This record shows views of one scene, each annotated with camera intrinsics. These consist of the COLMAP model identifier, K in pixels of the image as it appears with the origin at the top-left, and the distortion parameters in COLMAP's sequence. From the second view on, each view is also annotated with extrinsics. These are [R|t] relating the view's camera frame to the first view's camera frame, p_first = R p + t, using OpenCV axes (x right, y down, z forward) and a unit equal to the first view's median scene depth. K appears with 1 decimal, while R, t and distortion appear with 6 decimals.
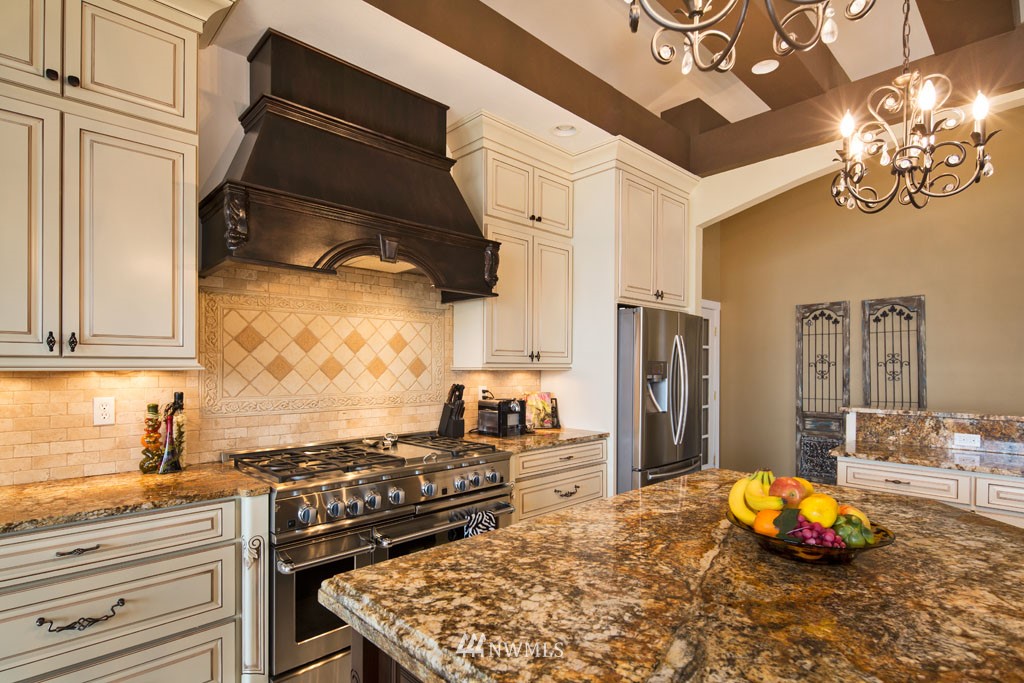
lens RADIAL K [[510.1, 0, 512.4], [0, 510.1, 359.1], [0, 0, 1]] dist [0.002085, 0.000277]
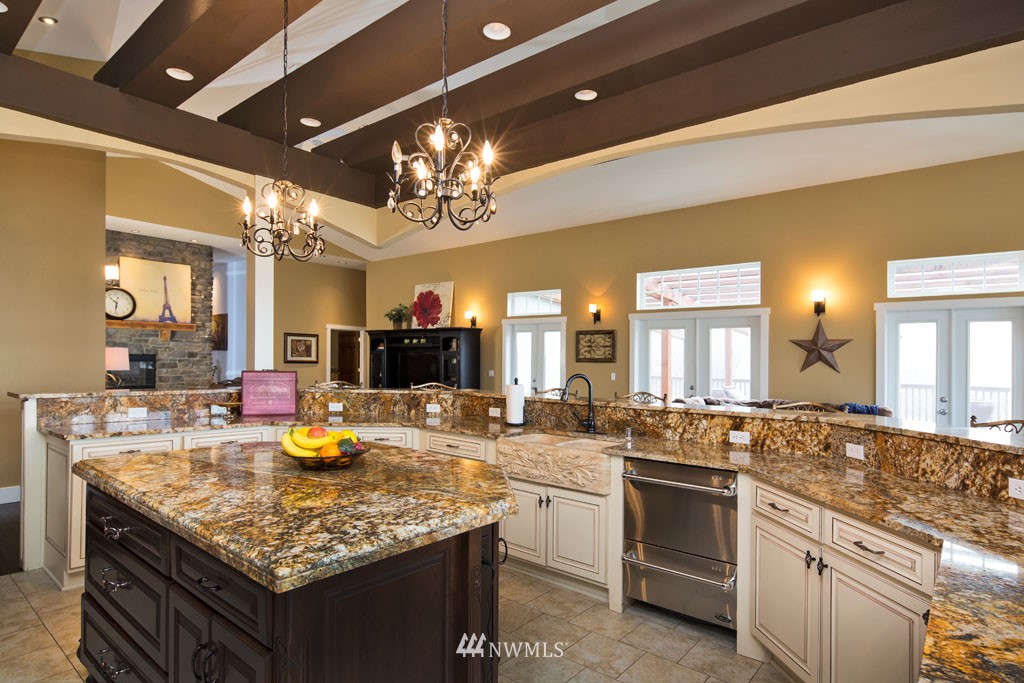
lens RADIAL K [[510.1, 0, 512.4], [0, 510.1, 359.1], [0, 0, 1]] dist [0.002085, 0.000277]
pose [[-0.091170, 0.001071, 0.995835, -1.467030], [-0.035756, 0.999351, -0.004349, -0.002572], [-0.995193, -0.036003, -0.091073, 0.661667]]
